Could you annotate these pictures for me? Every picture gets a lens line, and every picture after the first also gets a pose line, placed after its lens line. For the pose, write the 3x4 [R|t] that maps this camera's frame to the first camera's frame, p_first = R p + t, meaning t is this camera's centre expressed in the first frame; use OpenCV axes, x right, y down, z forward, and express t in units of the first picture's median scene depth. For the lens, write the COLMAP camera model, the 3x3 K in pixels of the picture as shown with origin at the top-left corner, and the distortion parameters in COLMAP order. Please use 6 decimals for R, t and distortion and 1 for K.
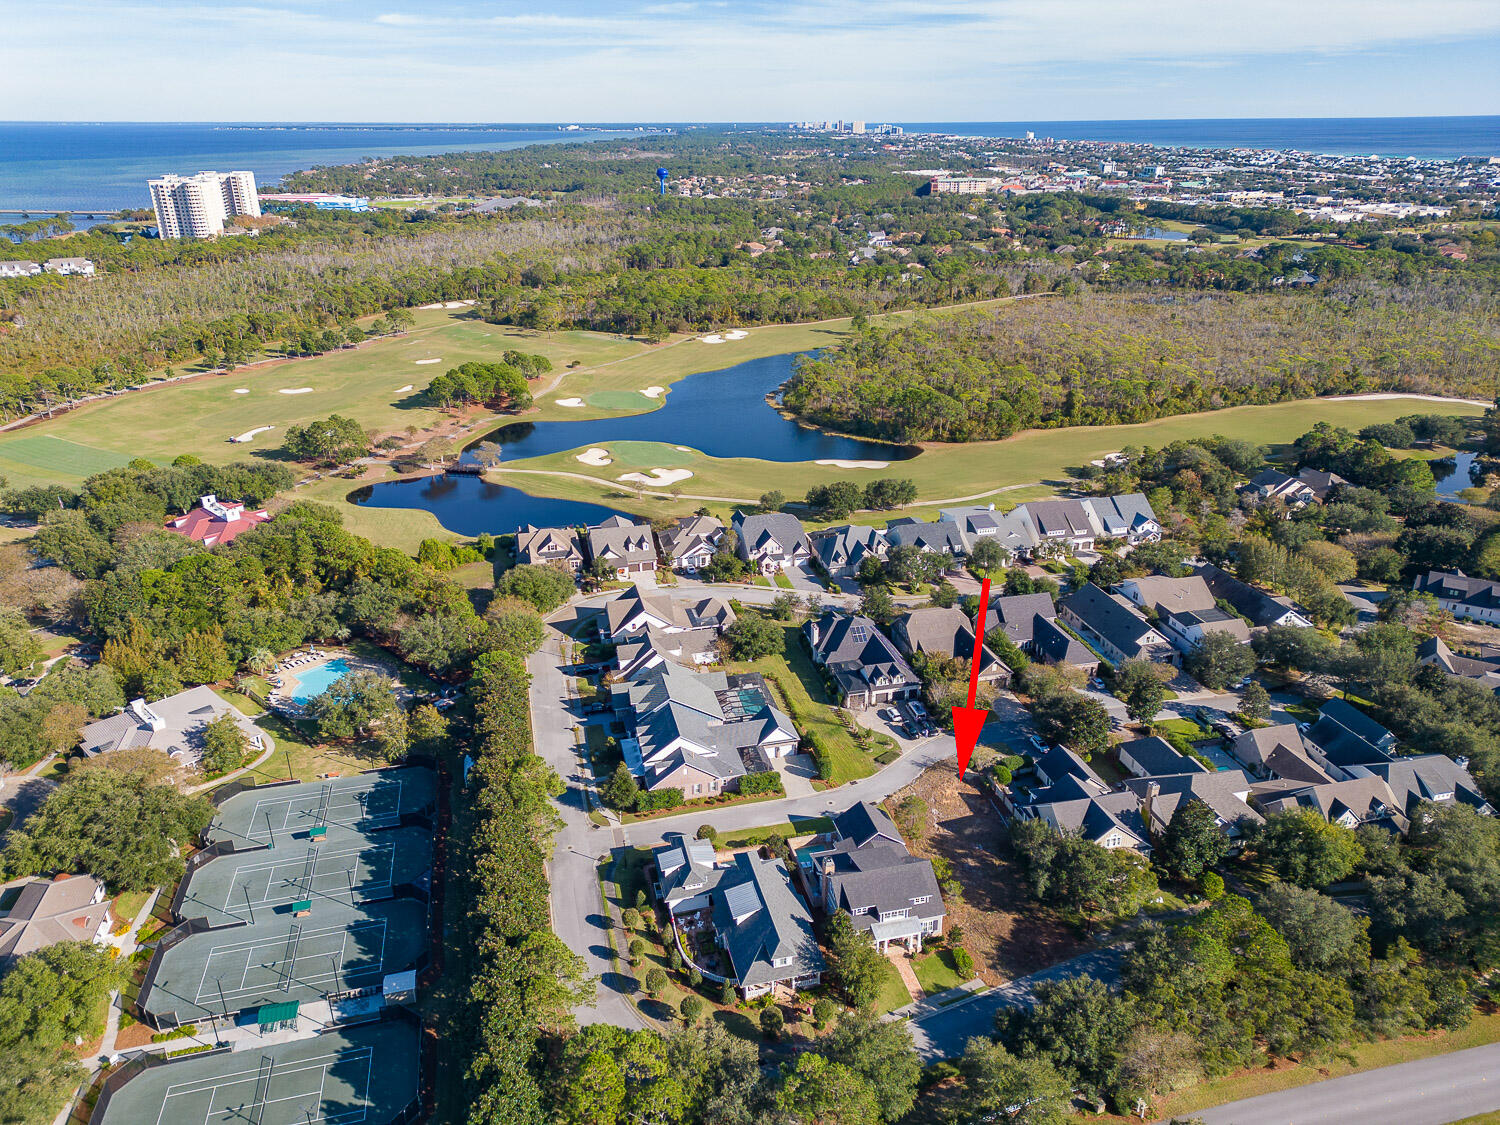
lens RADIAL K [[1043.6, 0, 757.4], [0, 1043.6, 554.8], [0, 0, 1]] dist [0.085123, -0.078372]
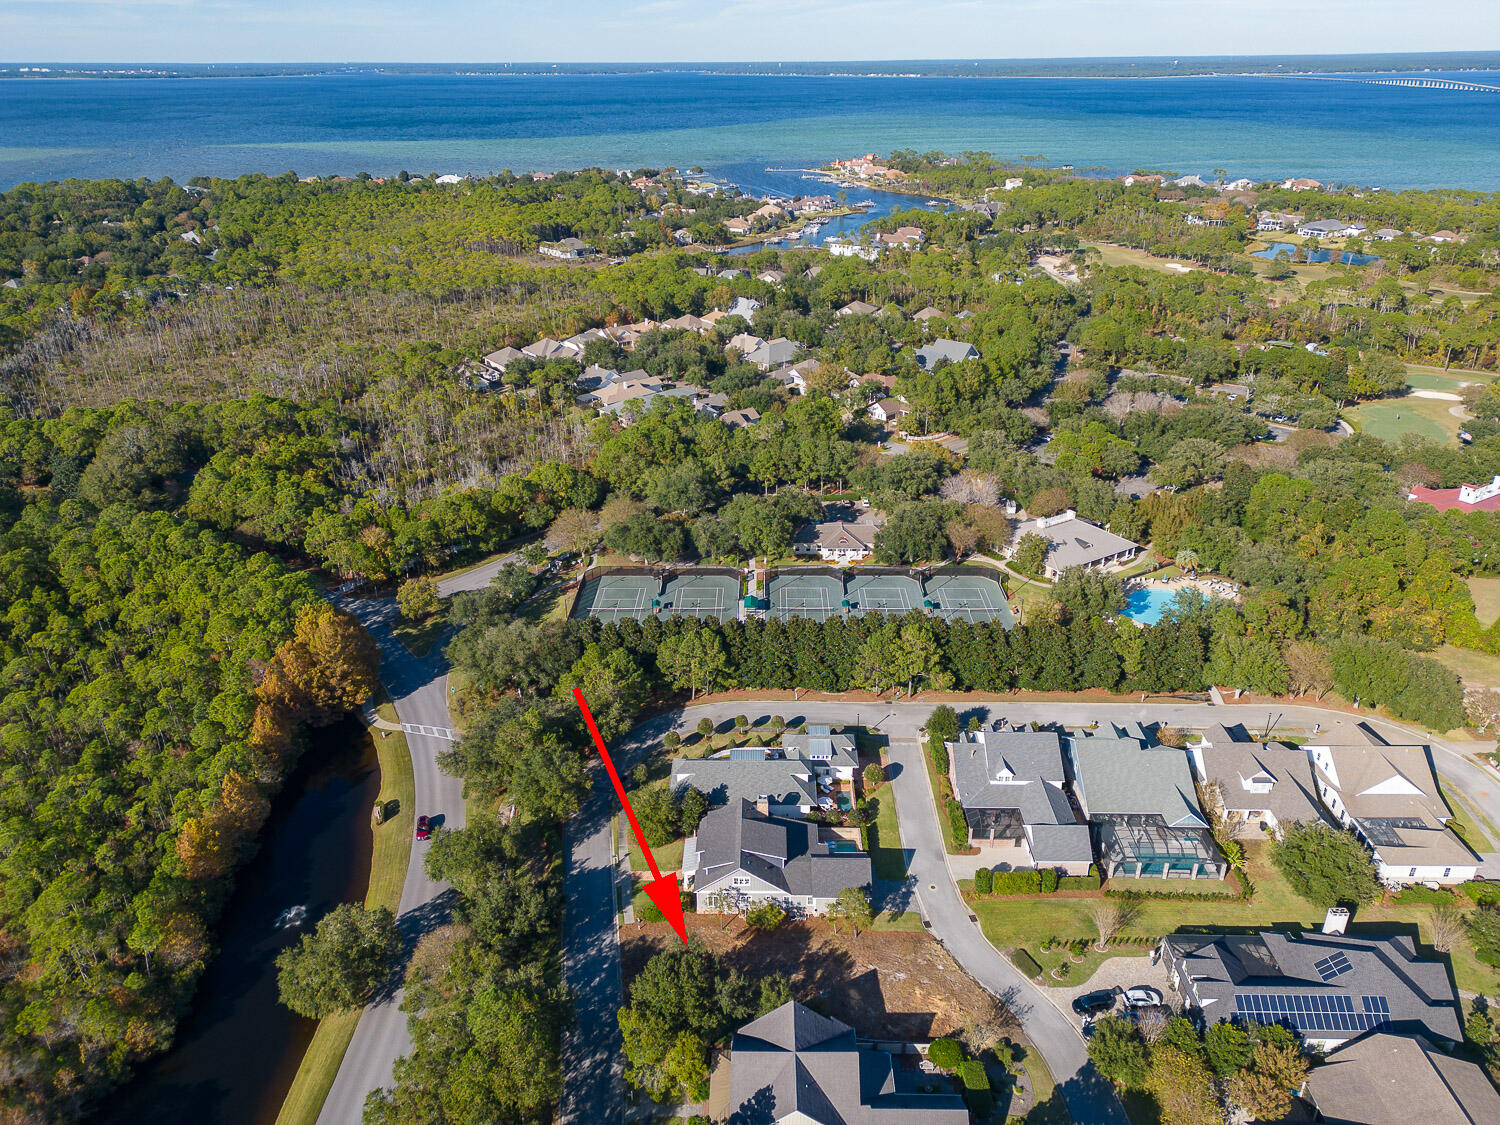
lens RADIAL K [[1043.6, 0, 757.4], [0, 1043.6, 554.8], [0, 0, 1]] dist [0.085123, -0.078372]
pose [[-0.252337, 0.416664, -0.873337, 0.767885], [-0.363238, 0.795751, 0.484601, -0.351049], [0.896874, 0.439512, -0.049449, 0.831620]]
